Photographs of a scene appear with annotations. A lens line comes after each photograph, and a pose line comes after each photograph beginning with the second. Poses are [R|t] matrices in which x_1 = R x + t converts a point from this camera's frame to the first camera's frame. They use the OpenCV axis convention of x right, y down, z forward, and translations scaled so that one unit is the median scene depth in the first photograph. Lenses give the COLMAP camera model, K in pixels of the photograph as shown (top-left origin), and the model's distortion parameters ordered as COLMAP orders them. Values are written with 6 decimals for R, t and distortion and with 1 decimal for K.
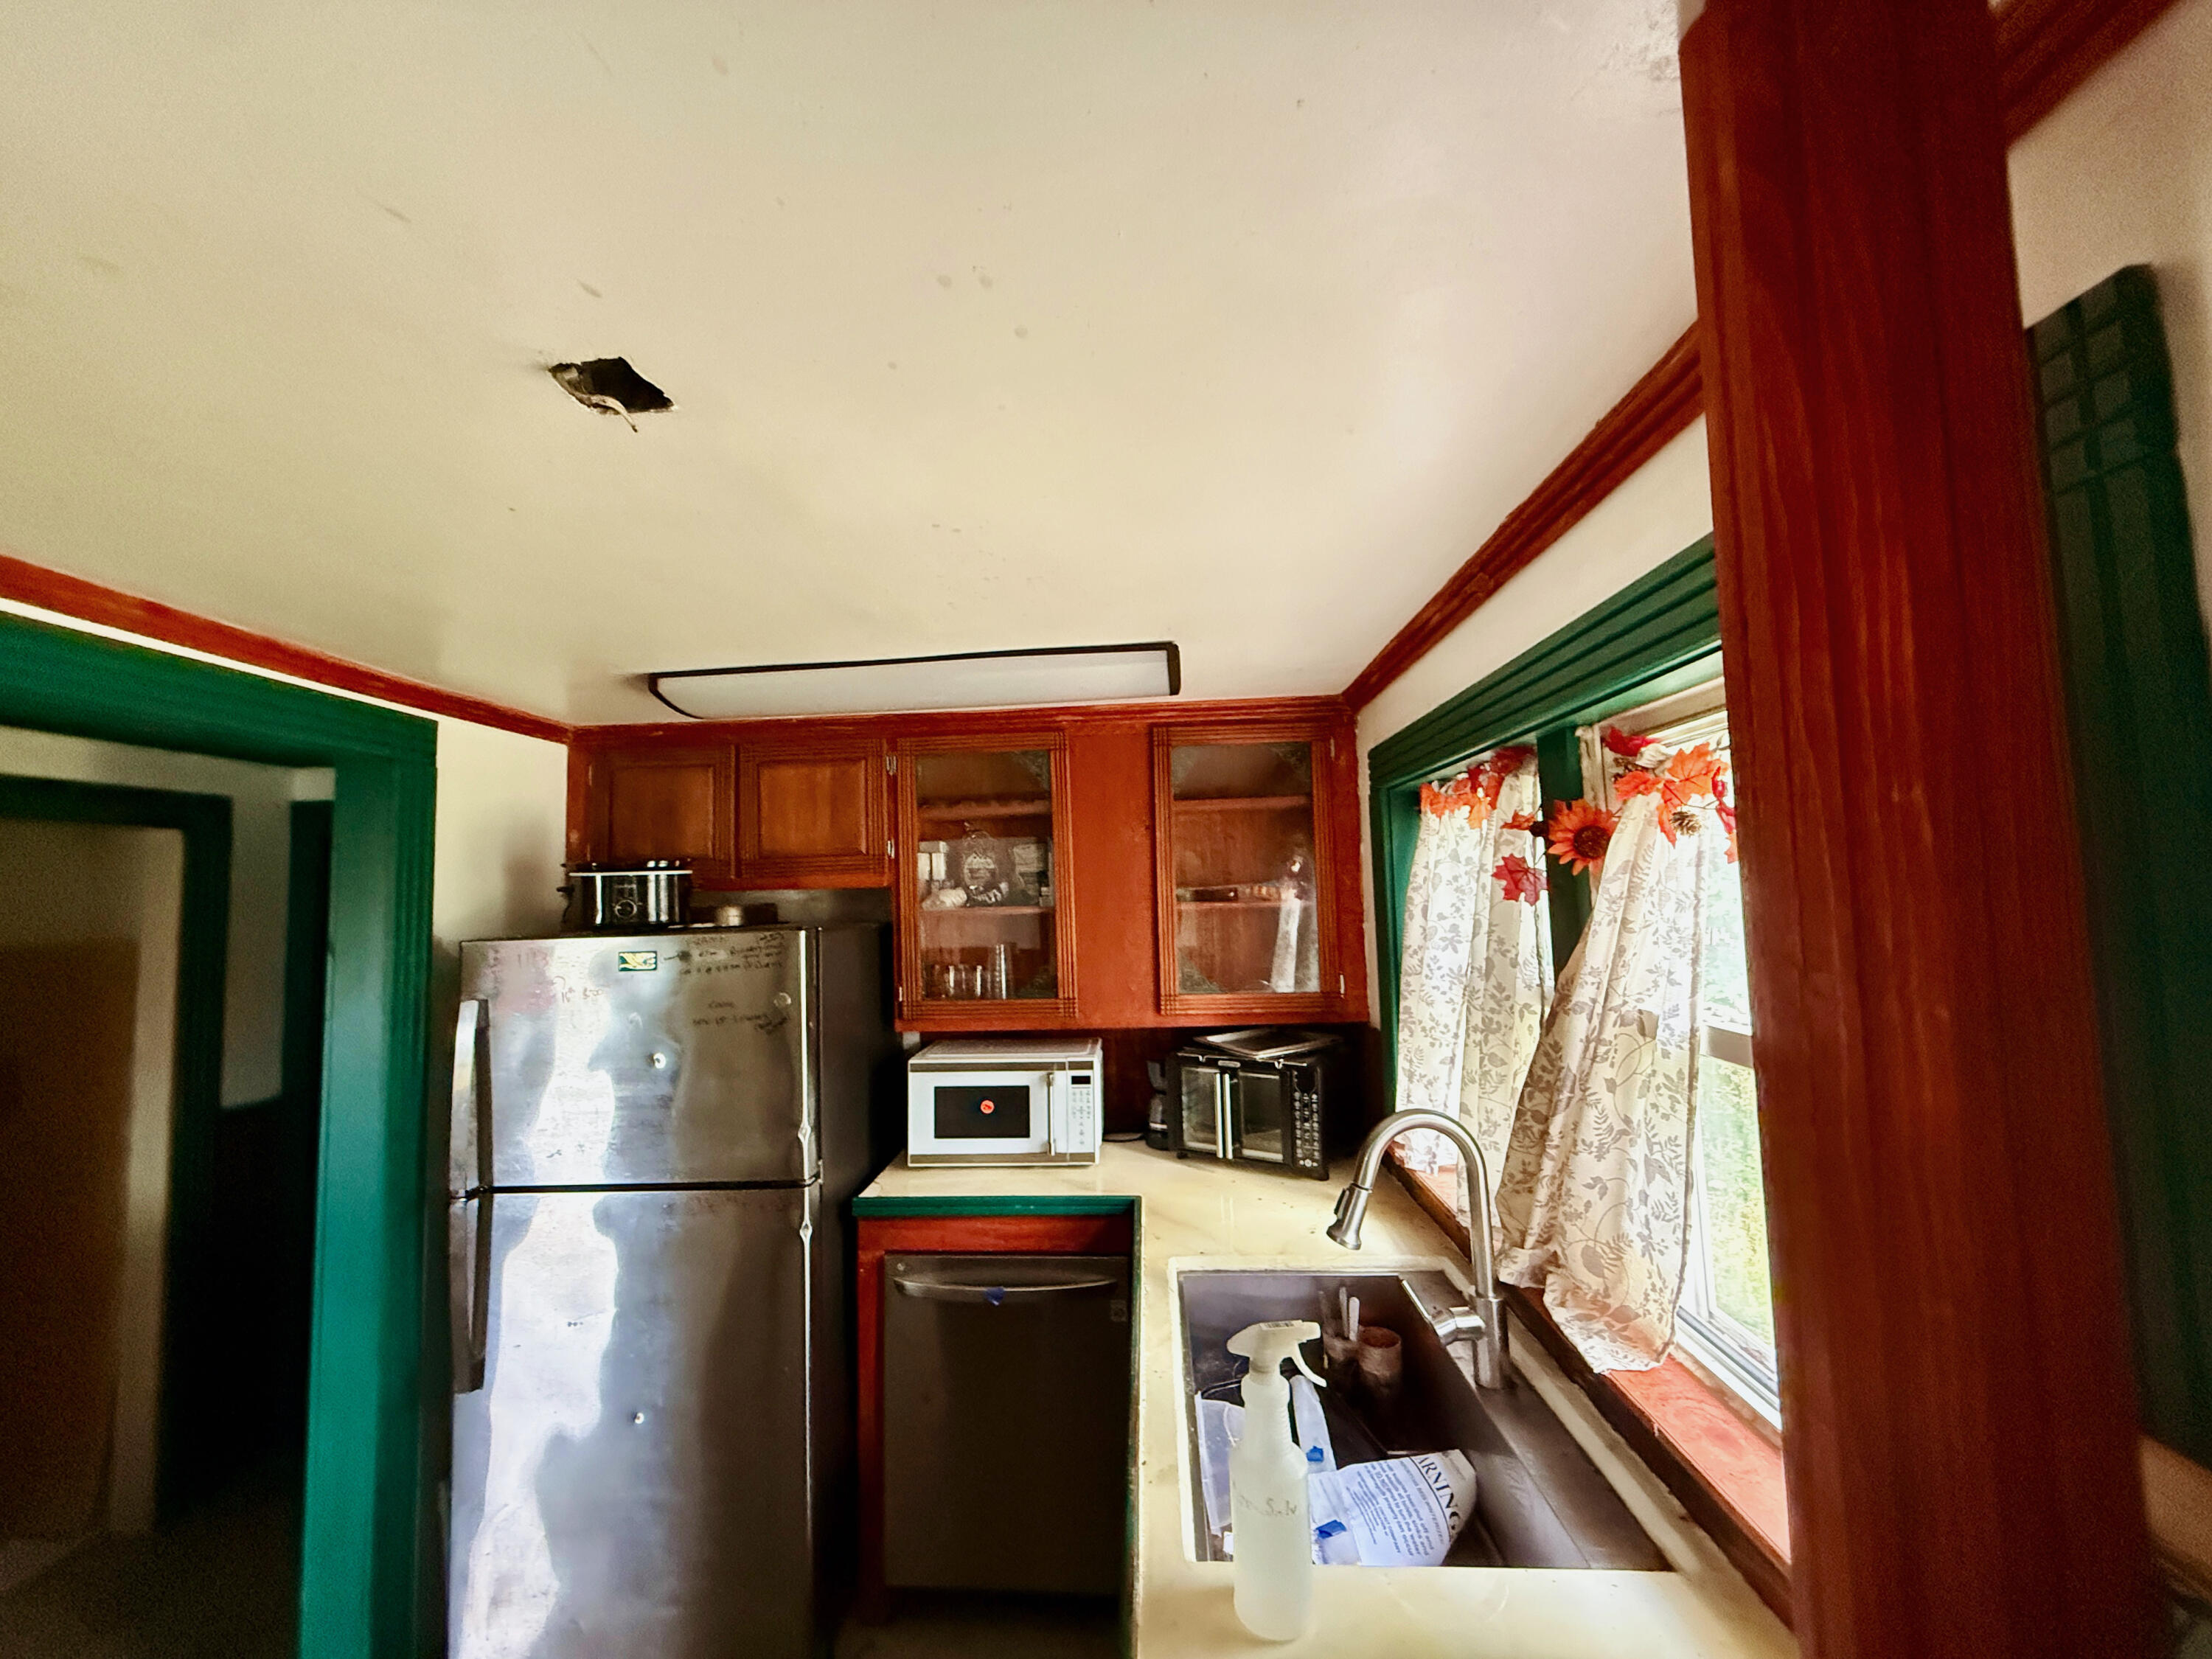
lens RADIAL K [[882.4, 0, 1106.6], [0, 882.4, 834.6], [0, 0, 1]] dist [0.000929, -0.000159]
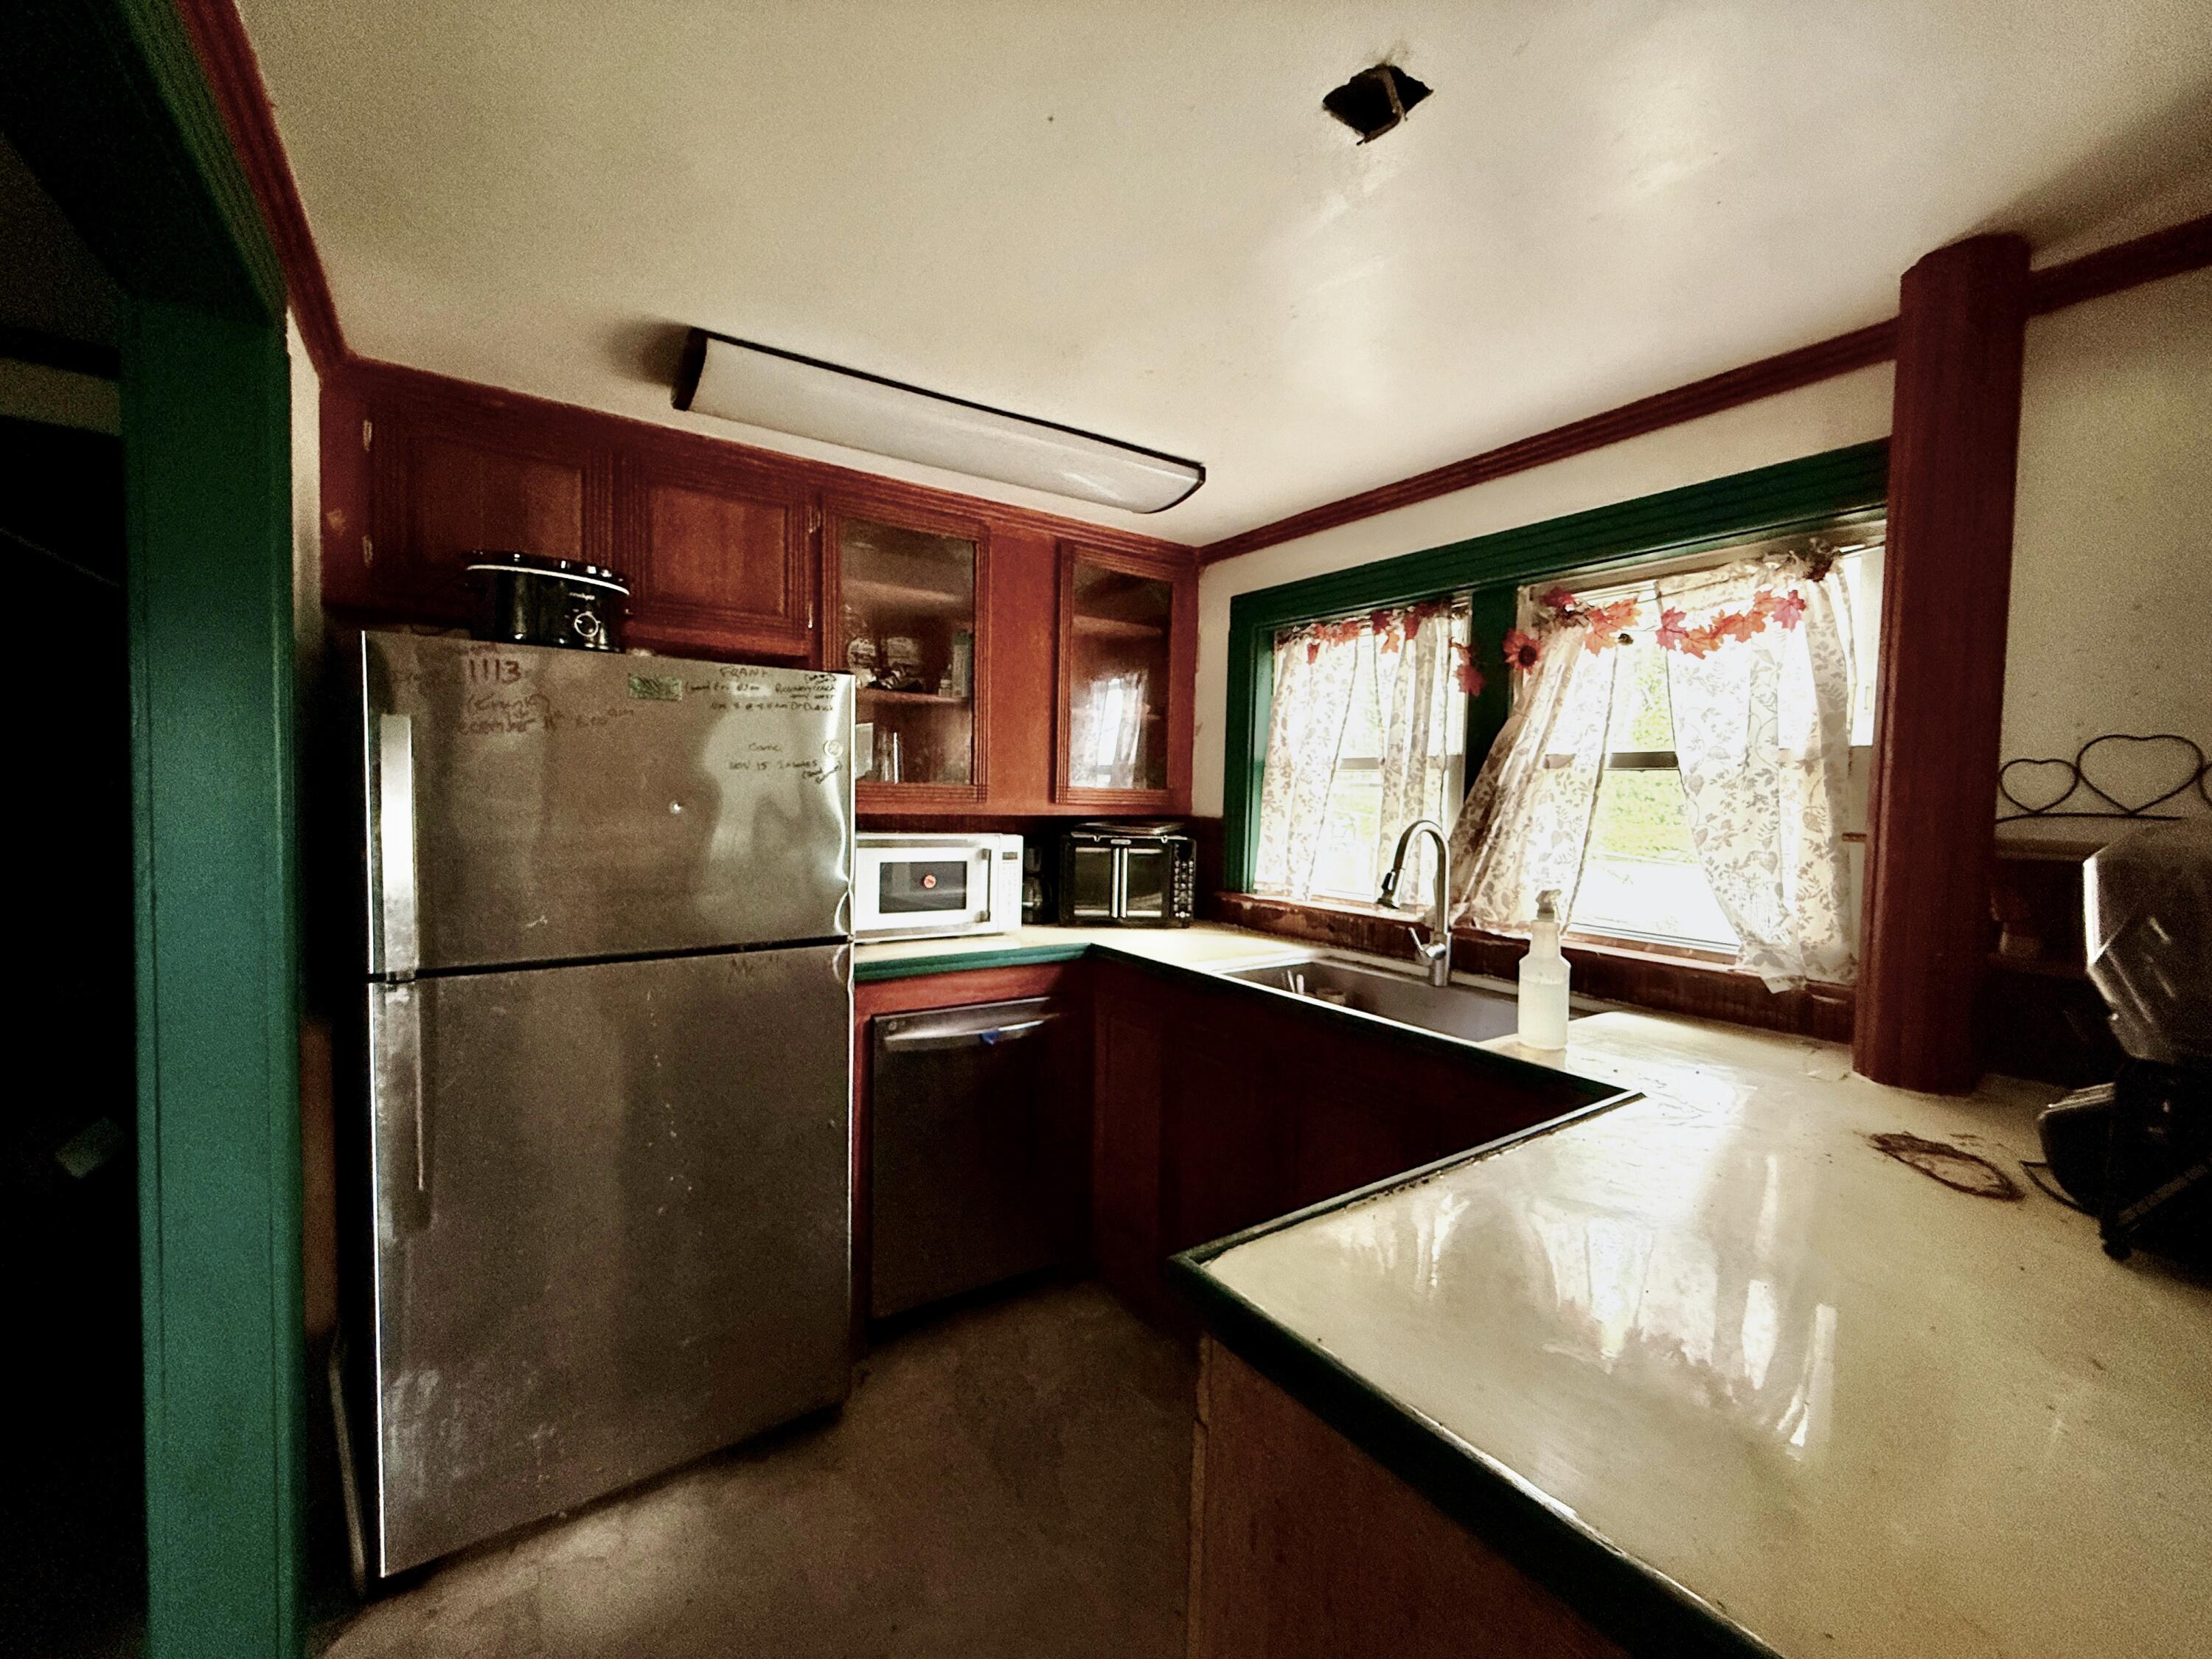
lens RADIAL K [[882.4, 0, 1116.7], [0, 882.4, 834.3], [0, 0, 1]] dist [0.000929, -0.000159]
pose [[0.788760, 0.015629, 0.614502, -0.652321], [-0.086733, 0.992505, 0.086087, 0.160851], [-0.608551, -0.121200, 0.784204, 0.076429]]
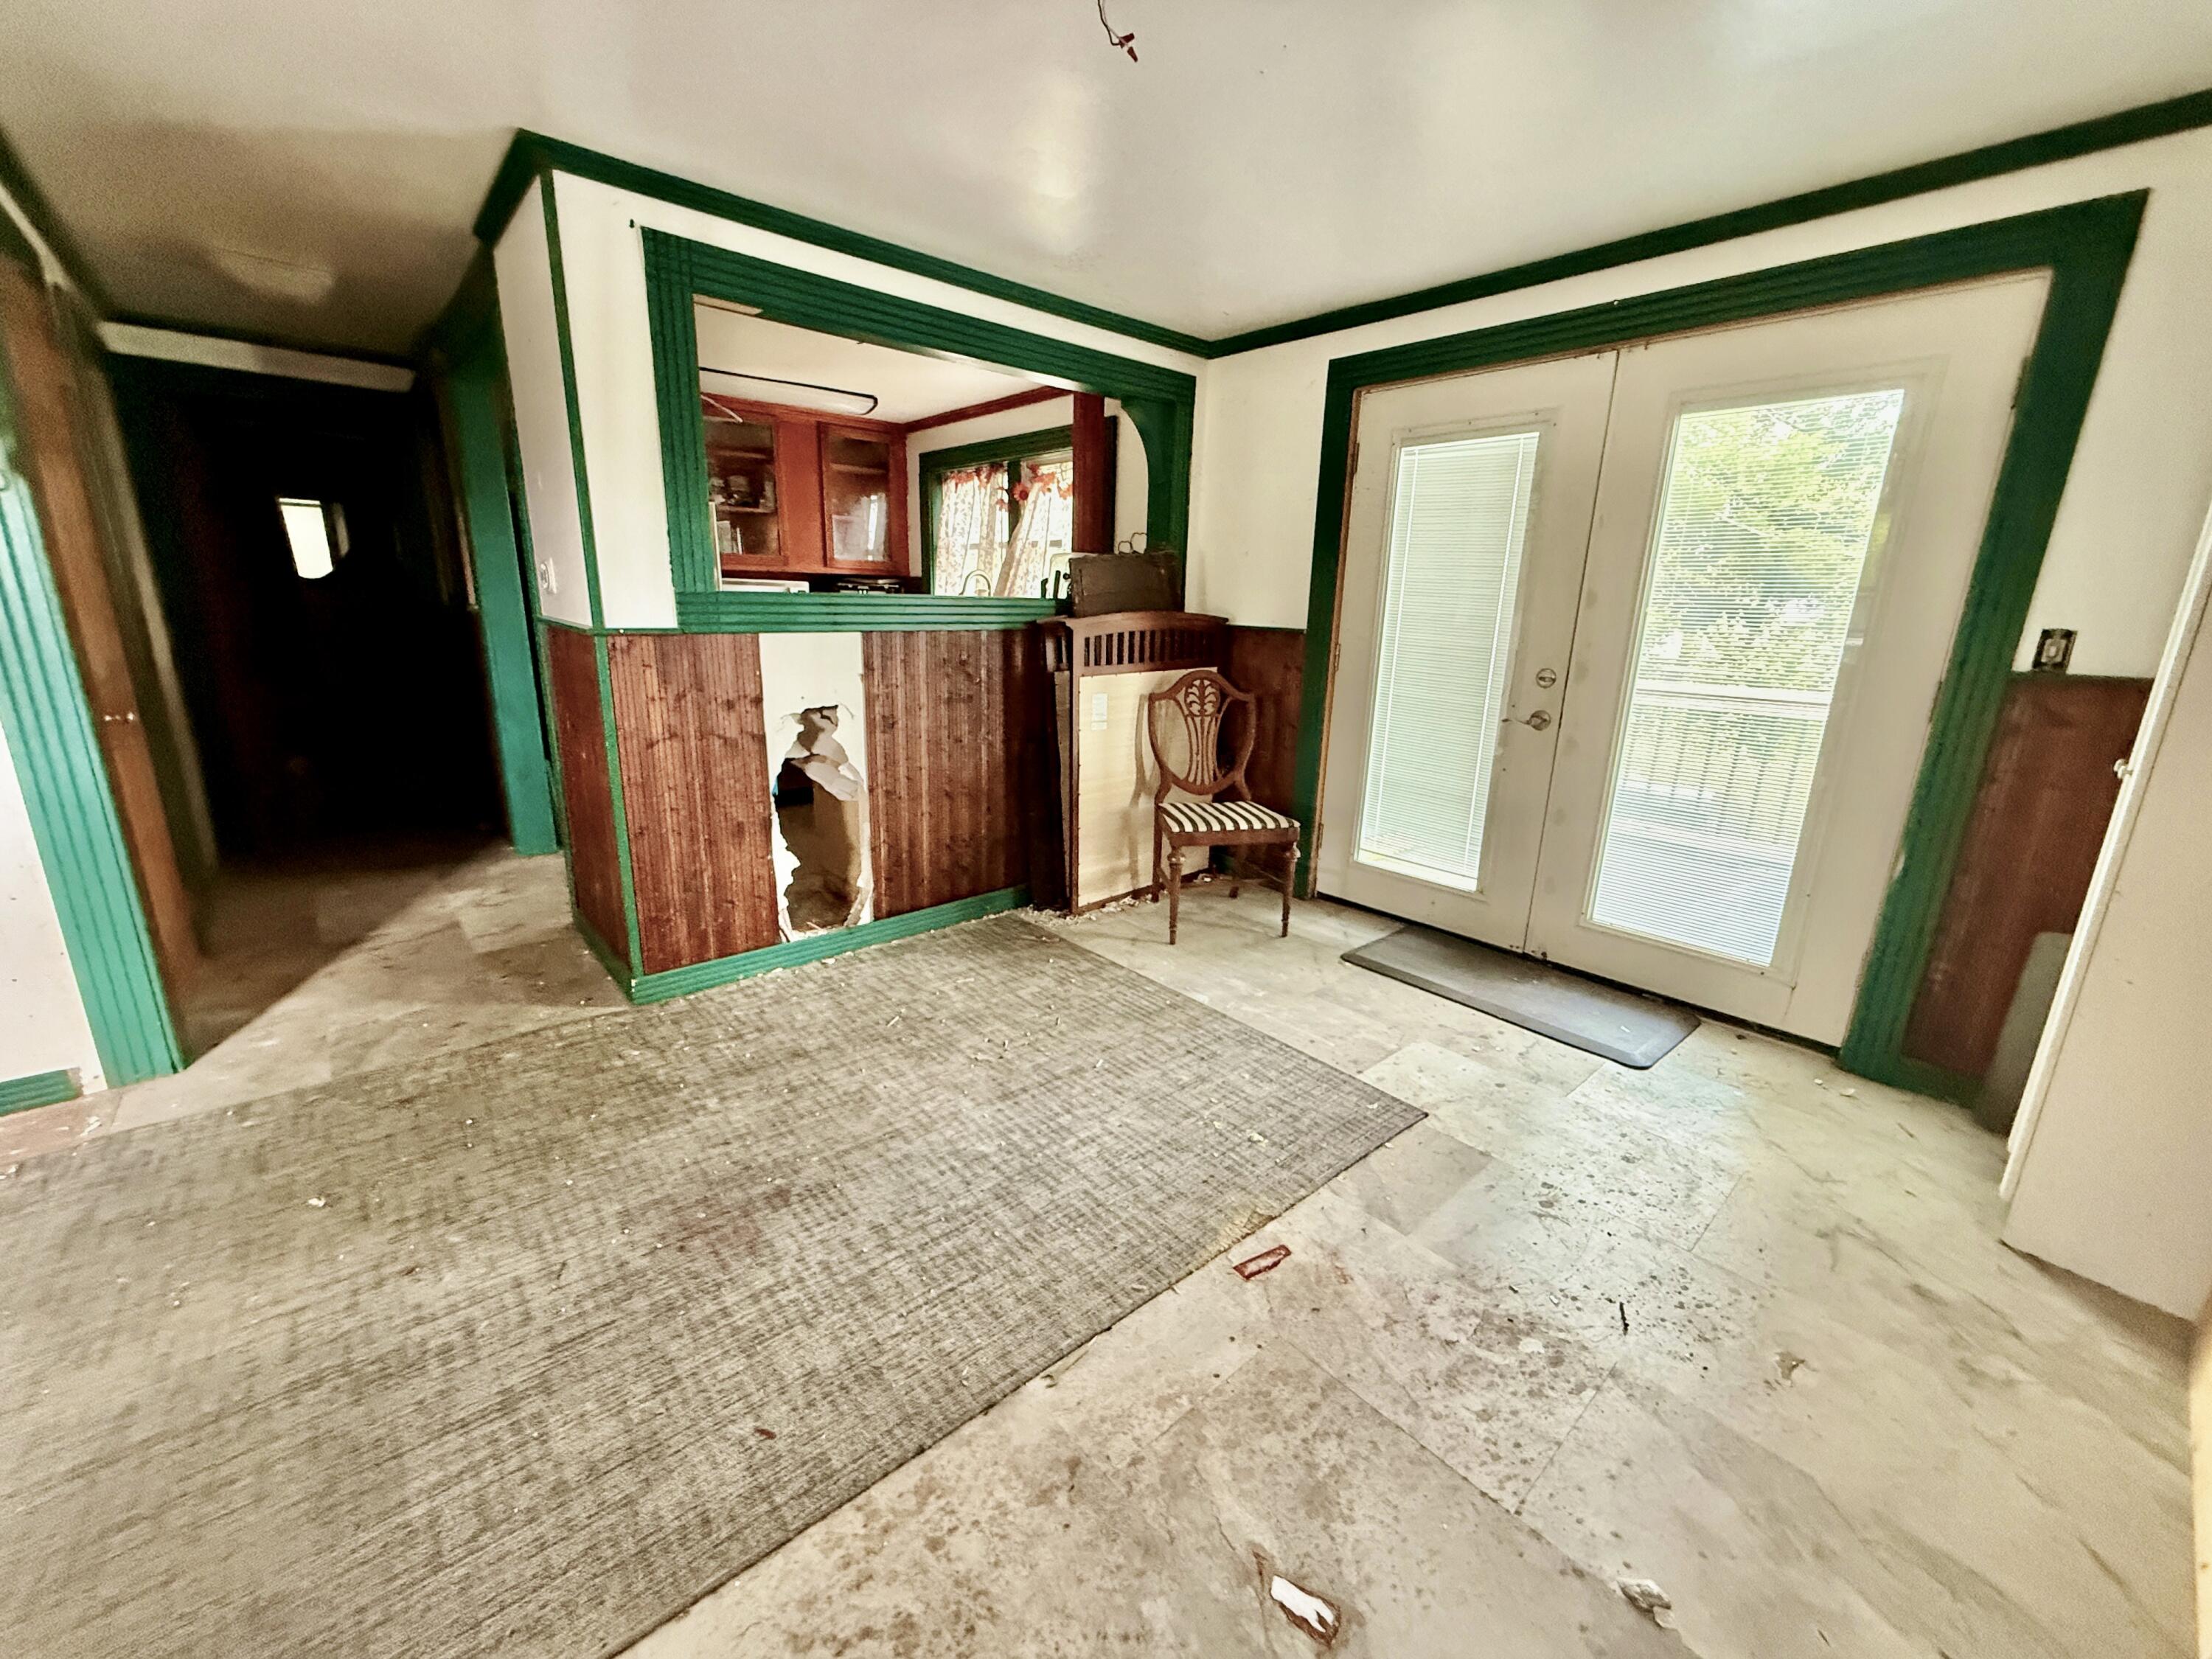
lens RADIAL K [[882.4, 0, 1102.2], [0, 882.4, 827.4], [0, 0, 1]] dist [0.000929, -0.000159]
pose [[0.724951, -0.132509, 0.675934, -1.159600], [-0.092219, 0.953815, 0.285890, 0.151678], [-0.682599, -0.269590, 0.679249, -1.292477]]
